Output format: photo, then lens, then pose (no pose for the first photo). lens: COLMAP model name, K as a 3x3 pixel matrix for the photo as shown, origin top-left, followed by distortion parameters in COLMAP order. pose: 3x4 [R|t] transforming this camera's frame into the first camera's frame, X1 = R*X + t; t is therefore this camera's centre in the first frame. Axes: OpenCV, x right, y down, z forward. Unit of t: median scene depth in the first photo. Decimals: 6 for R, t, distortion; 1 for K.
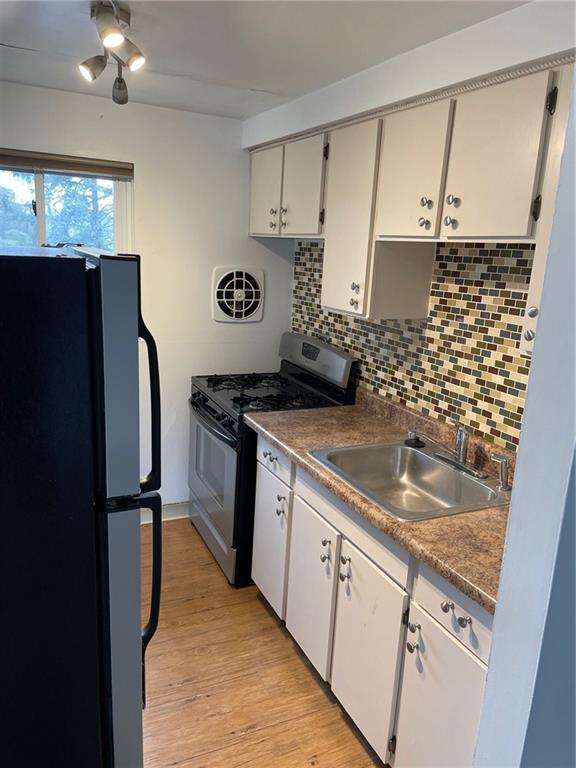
lens RADIAL K [[588.0, 0, 283.0], [0, 588.0, 384.5], [0, 0, 1]] dist [0.040212, -0.022140]
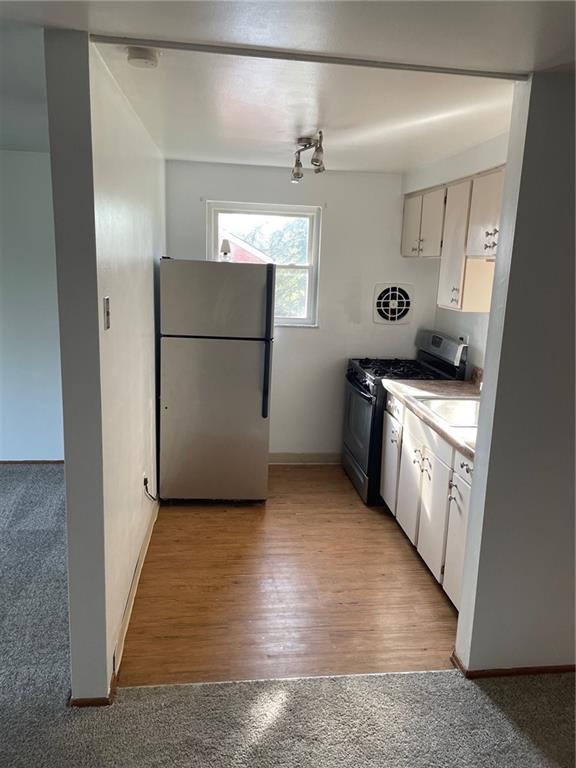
lens RADIAL K [[588.0, 0, 285.9], [0, 588.0, 384.9], [0, 0, 1]] dist [0.040212, -0.022140]
pose [[0.937745, 0.028993, -0.346113, 0.169897], [-0.044095, 0.998384, -0.035837, 0.093459], [0.344515, 0.048868, 0.937508, -0.349470]]
